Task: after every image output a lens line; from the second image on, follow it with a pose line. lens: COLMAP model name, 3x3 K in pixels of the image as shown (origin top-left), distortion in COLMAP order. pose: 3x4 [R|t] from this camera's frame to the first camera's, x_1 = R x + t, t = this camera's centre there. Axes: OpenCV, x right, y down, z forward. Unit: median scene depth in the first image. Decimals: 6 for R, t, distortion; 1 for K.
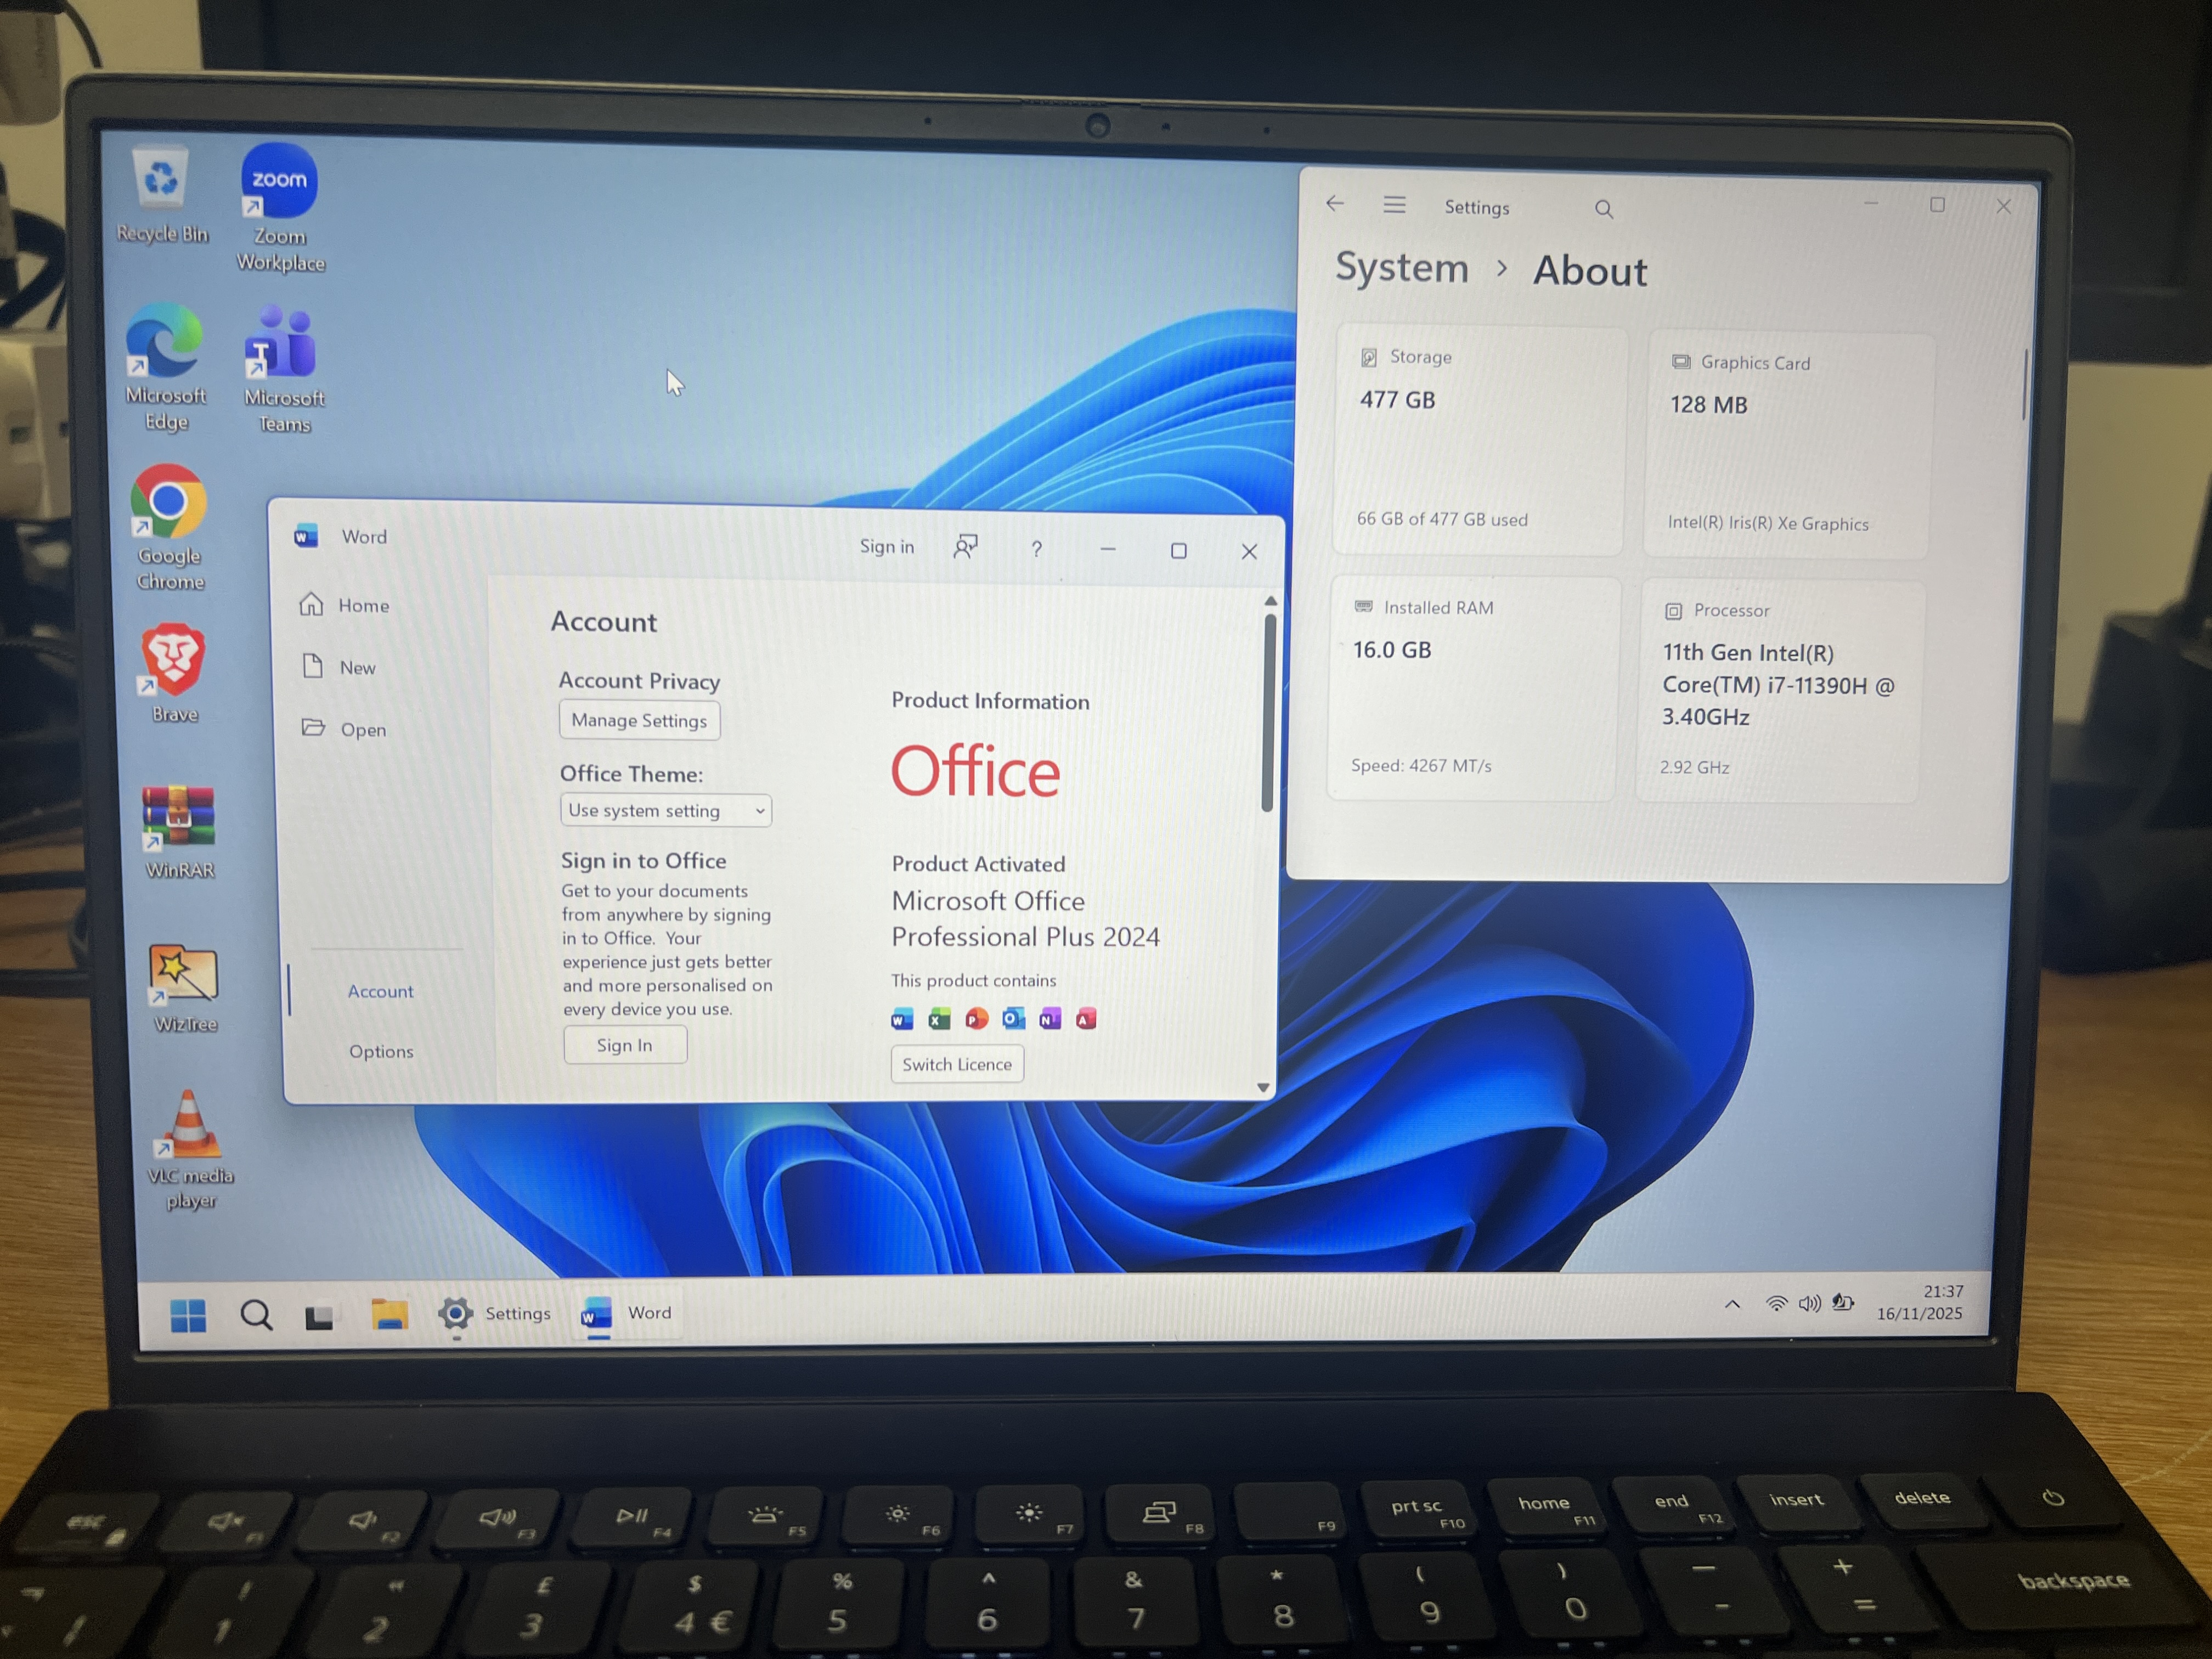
lens RADIAL K [[1721.4, 0, 1106.0], [0, 1721.4, 829.5], [0, 0, 1]] dist [0.016317, -0.033982]
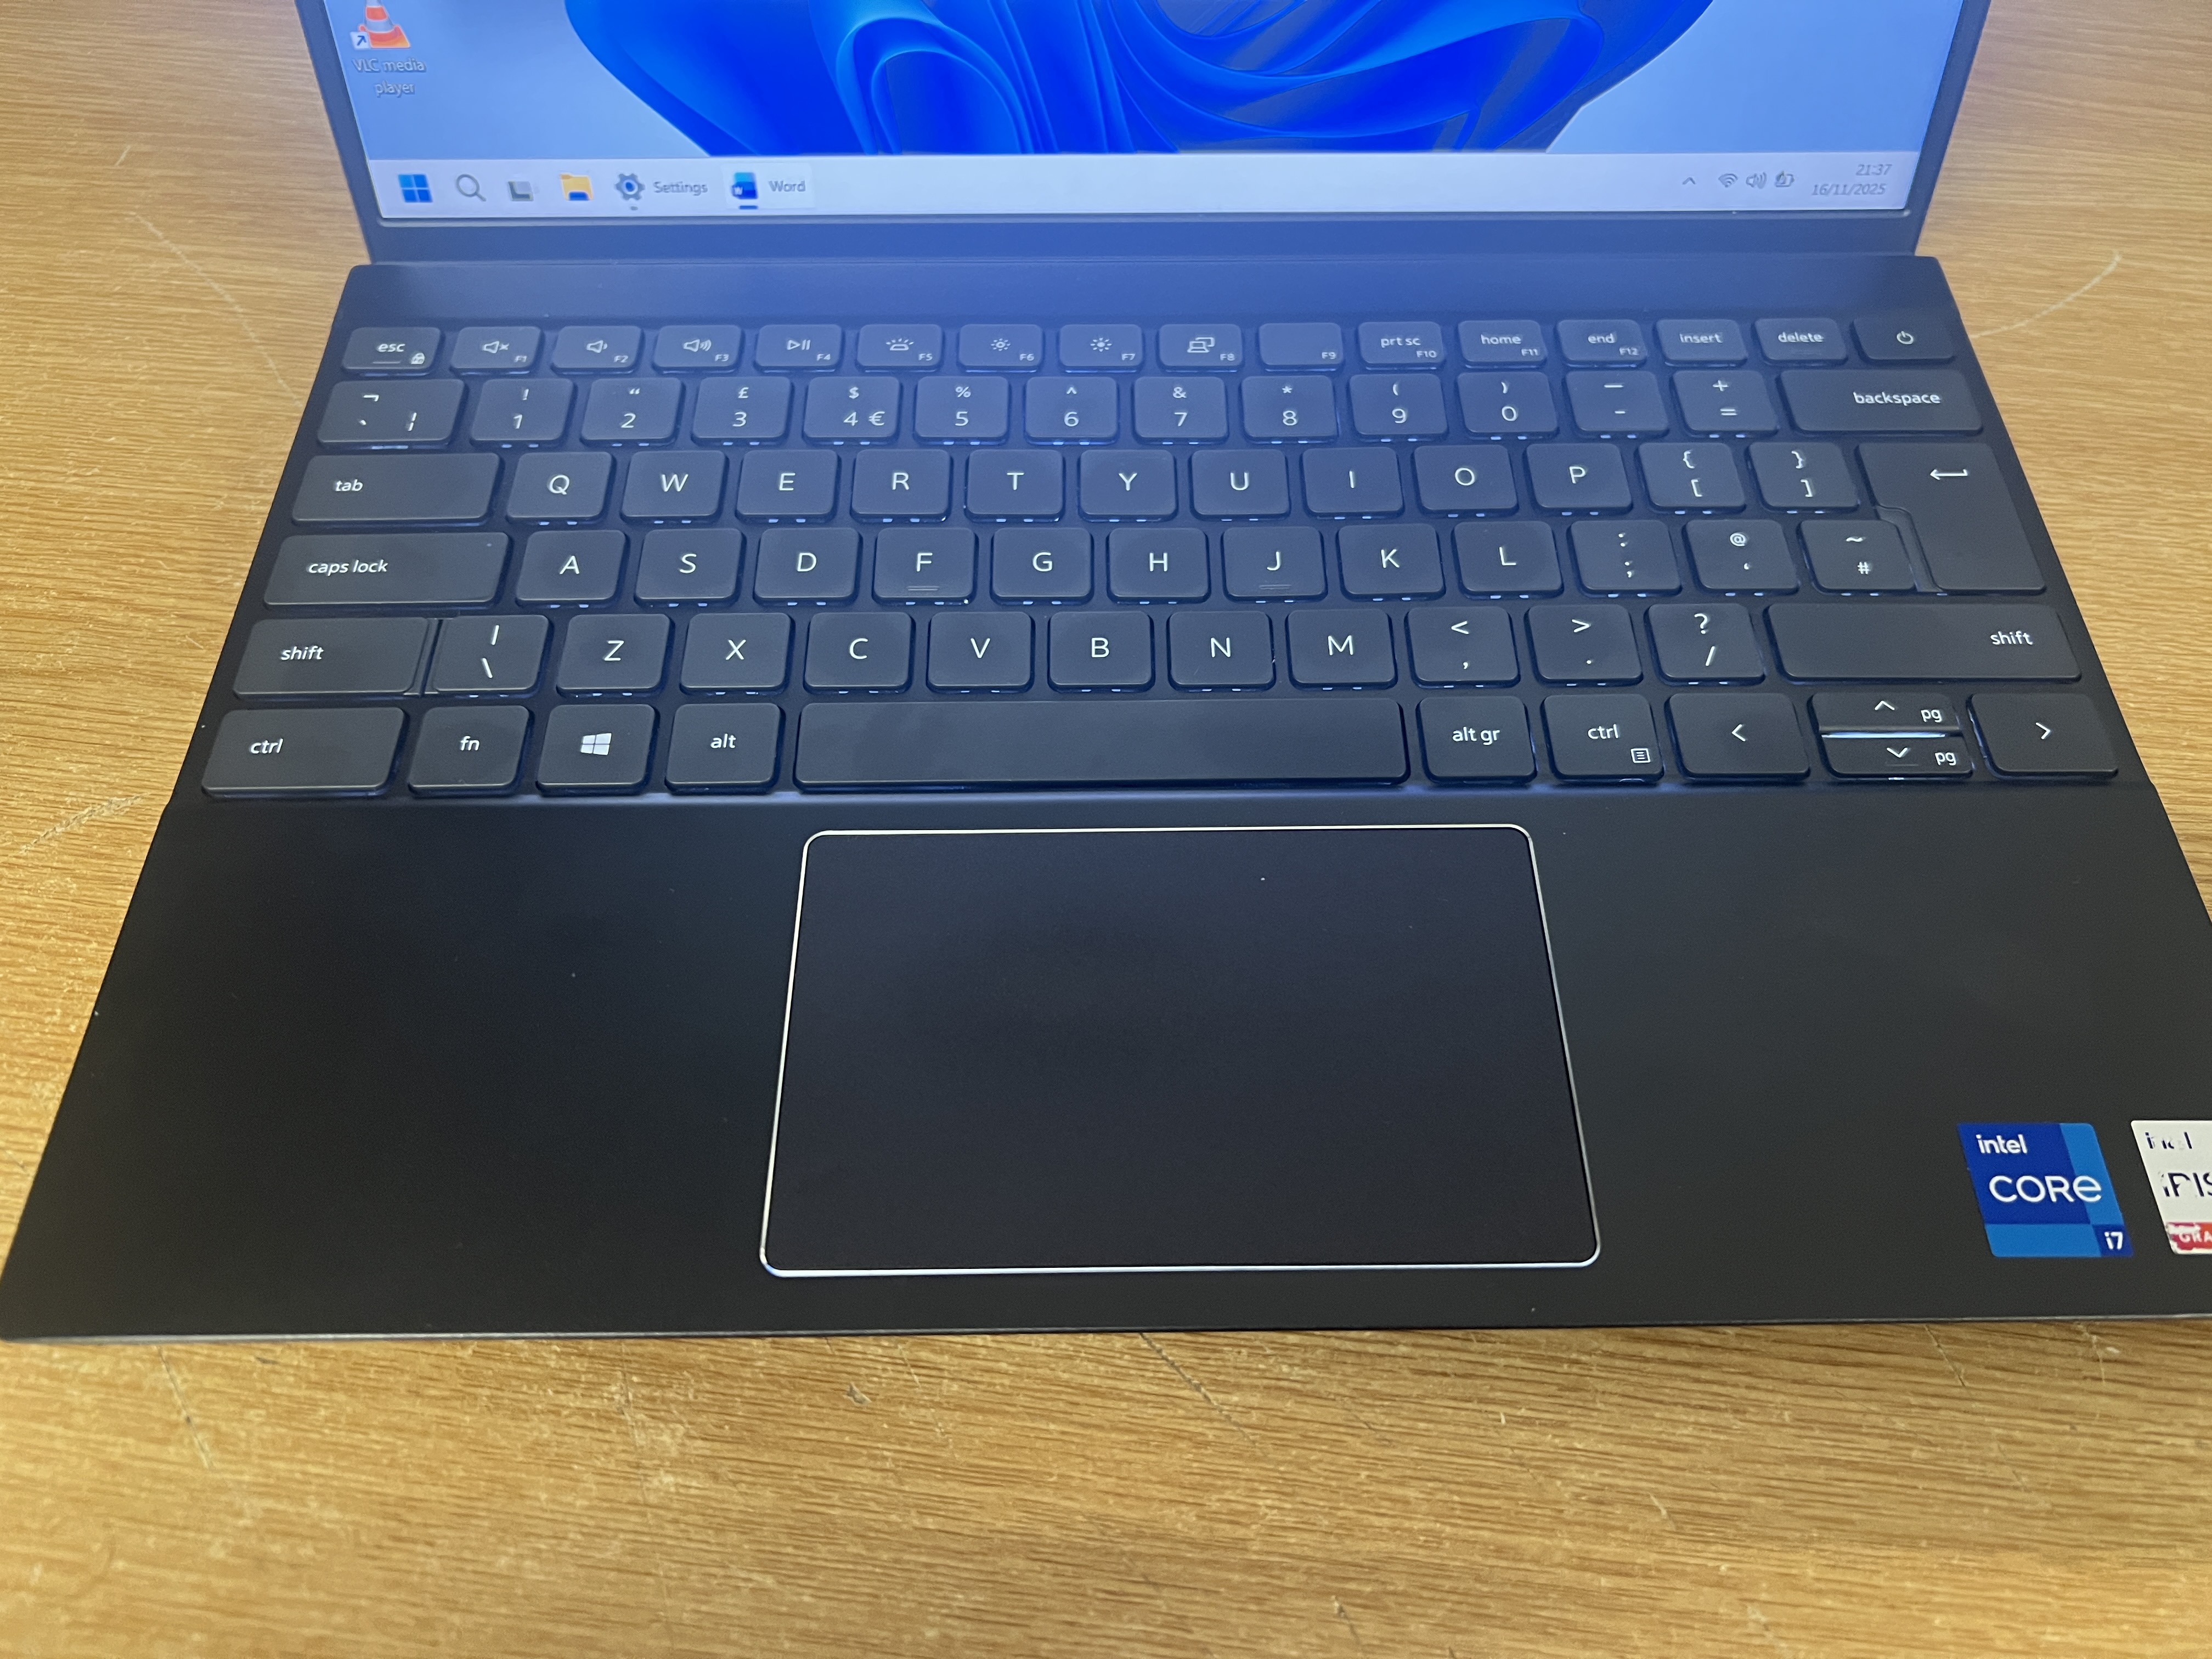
lens RADIAL K [[1721.4, 0, 1106.0], [0, 1721.4, 829.5], [0, 0, 1]] dist [0.016317, -0.033982]
pose [[0.999328, 0.014292, -0.033742, 0.007950], [0.007986, 0.813724, 0.581196, -0.057675], [0.035764, -0.581075, 0.813064, -0.251748]]
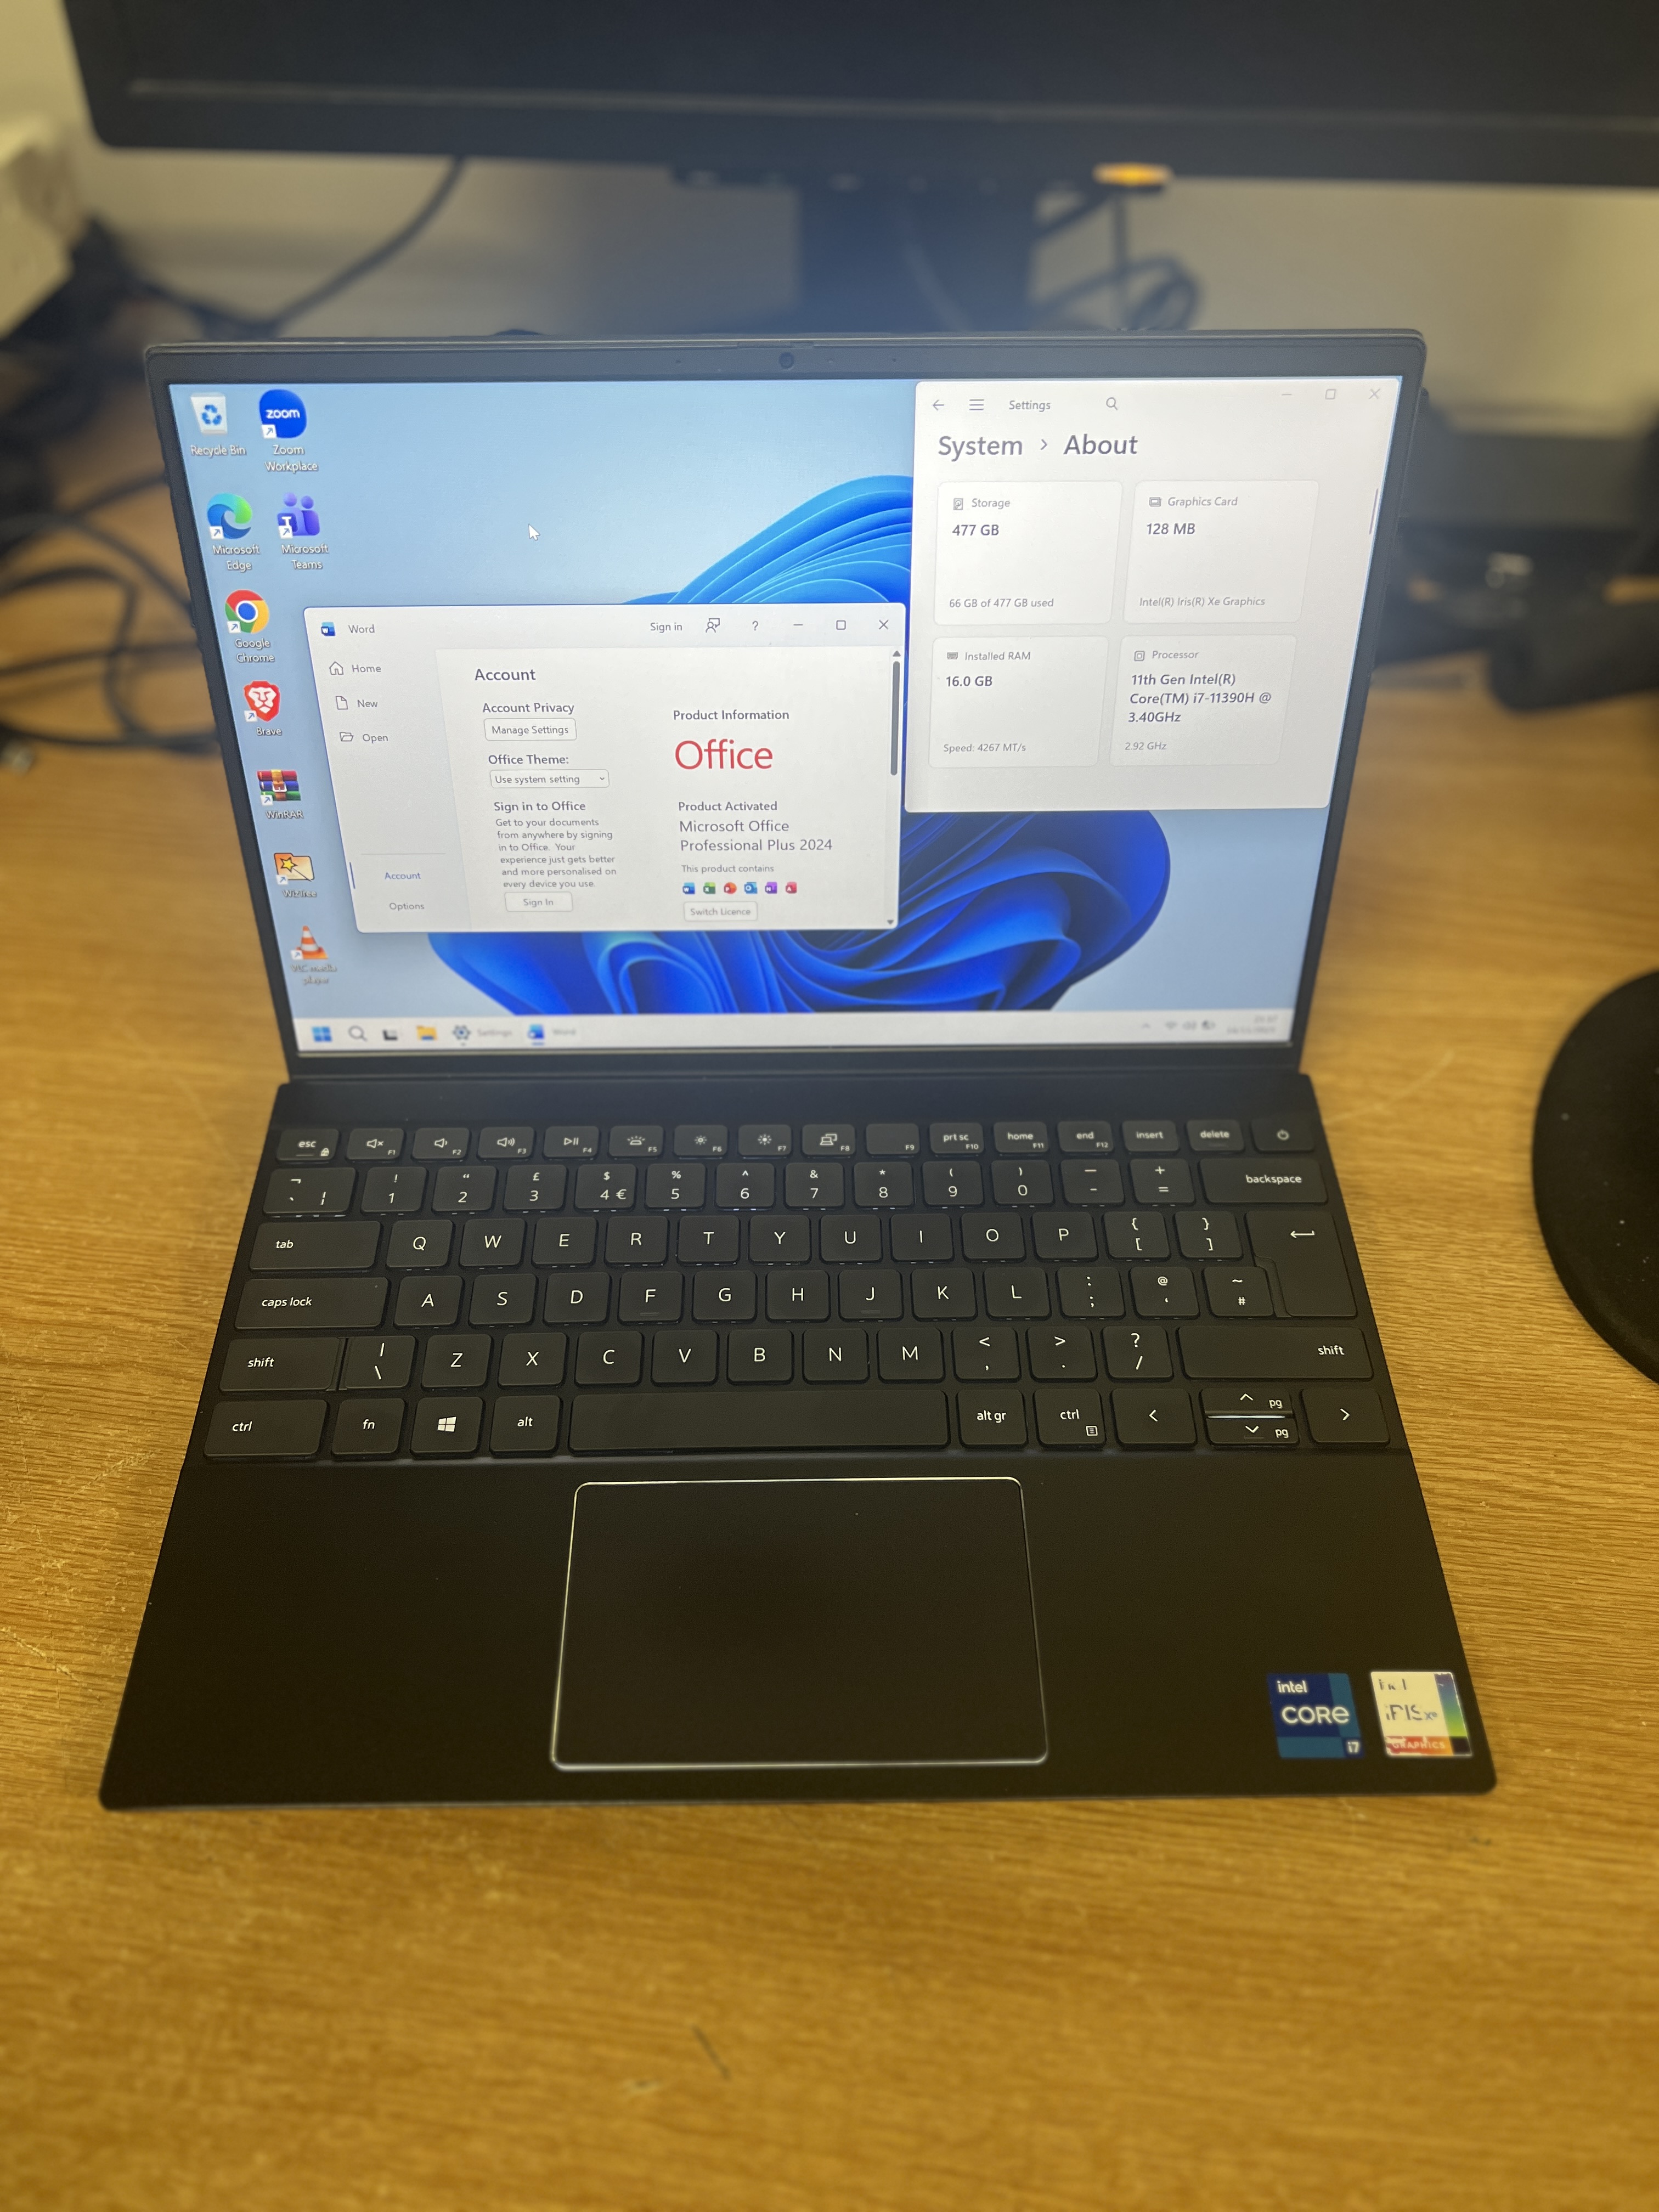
lens RADIAL K [[1625.6, 0, 792.1], [0, 1625.6, 1106.8], [0, 0, 1]] dist [0.043796, -0.062803]
pose [[0.998938, 0.005386, -0.045762, 0.070228], [0.016732, 0.882952, 0.469166, -0.495431], [0.042932, -0.469433, 0.881924, -0.617951]]
